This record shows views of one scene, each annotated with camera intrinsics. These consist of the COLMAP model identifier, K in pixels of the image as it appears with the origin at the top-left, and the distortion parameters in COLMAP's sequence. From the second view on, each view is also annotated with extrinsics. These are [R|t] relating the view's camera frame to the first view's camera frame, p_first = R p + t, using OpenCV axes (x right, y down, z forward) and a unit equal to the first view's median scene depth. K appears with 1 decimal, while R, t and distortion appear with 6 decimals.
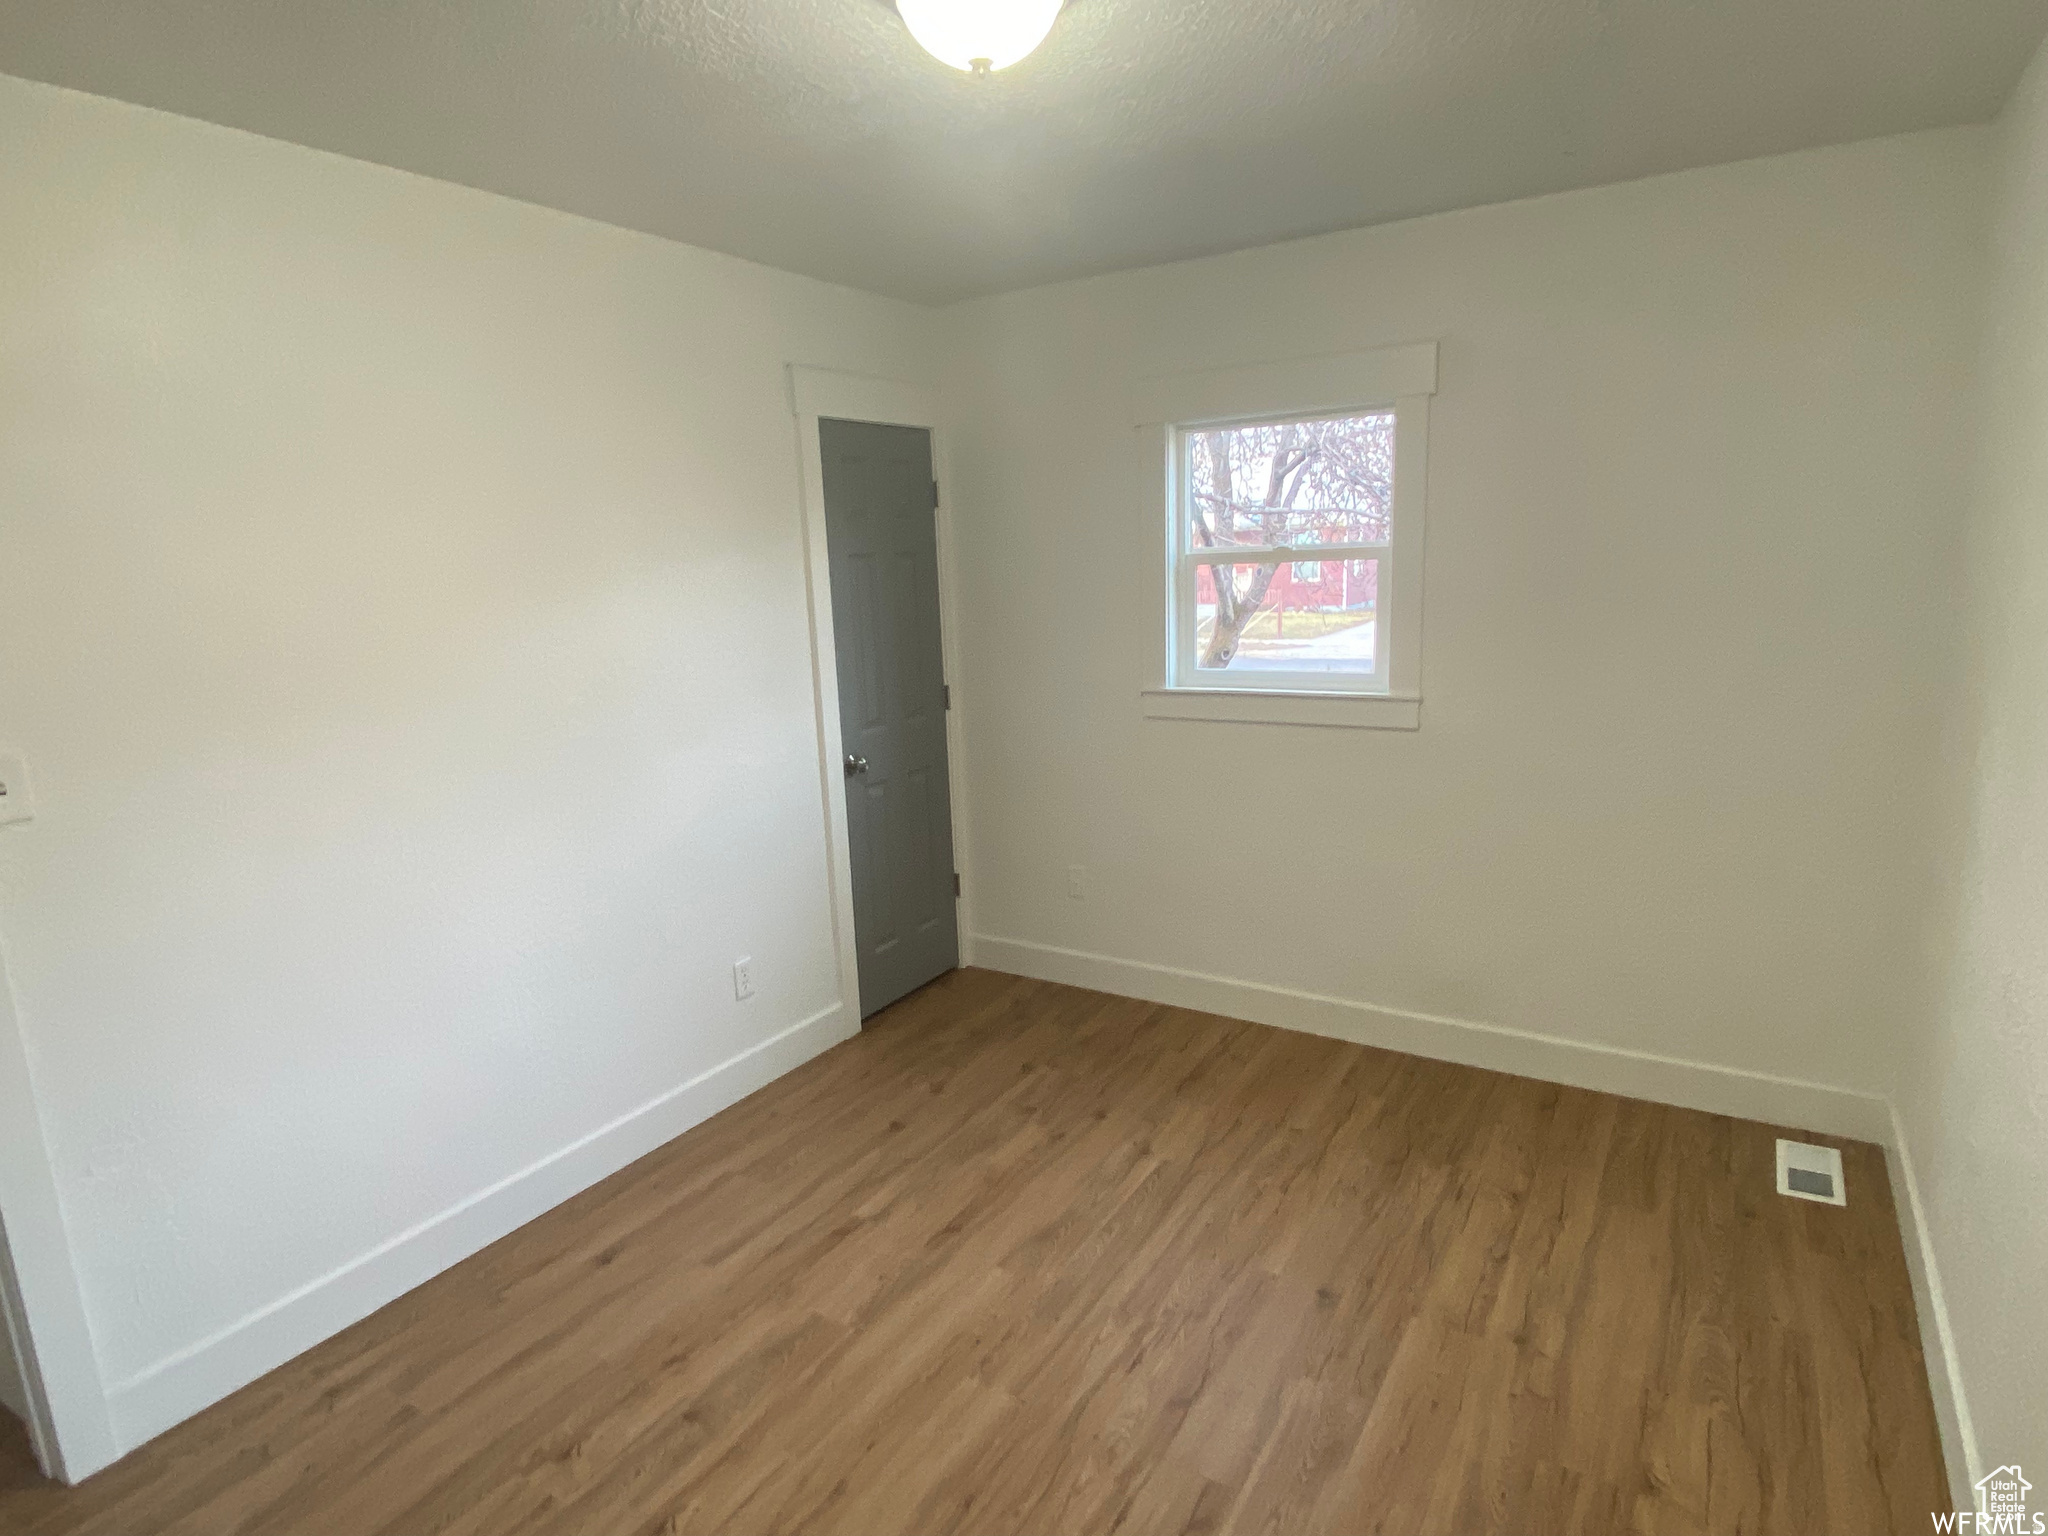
lens RADIAL K [[1147.5, 0, 1025.2], [0, 1147.5, 759.6], [0, 0, 1]] dist [0.055088, -0.061541]
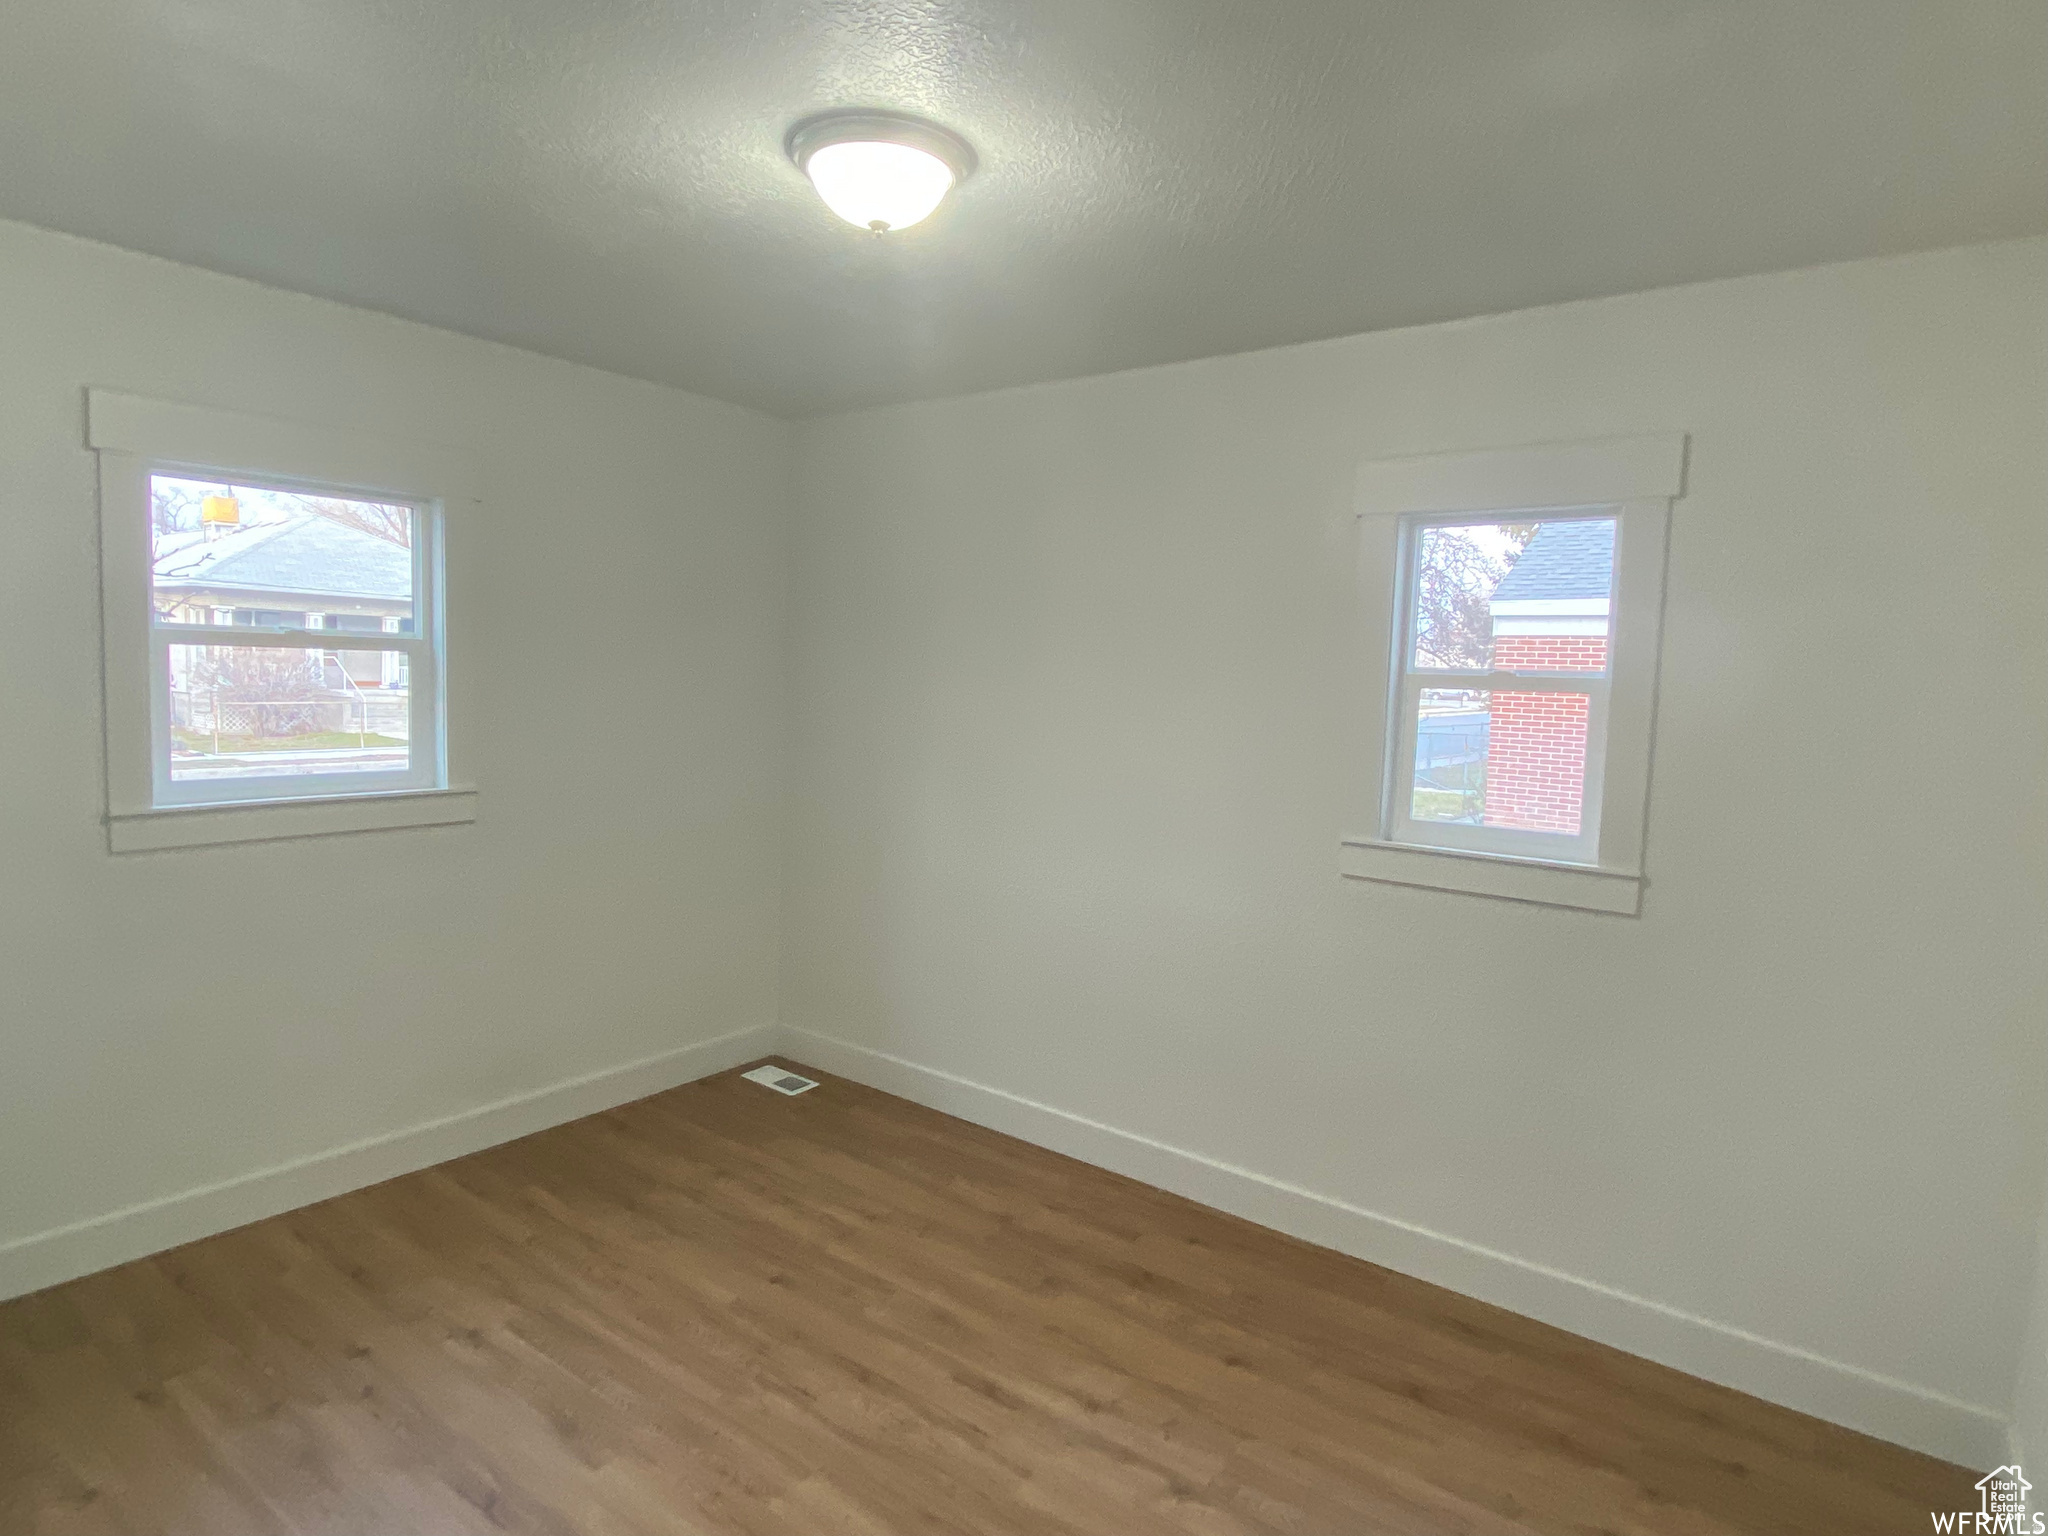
lens RADIAL K [[1147.5, 0, 1025.2], [0, 1147.5, 759.6], [0, 0, 1]] dist [0.055088, -0.061541]
pose [[0.079547, -0.037257, 0.996135, -0.724730], [0.144815, 0.989132, 0.025430, -0.040290], [-0.986256, 0.142233, 0.084077, 0.492290]]
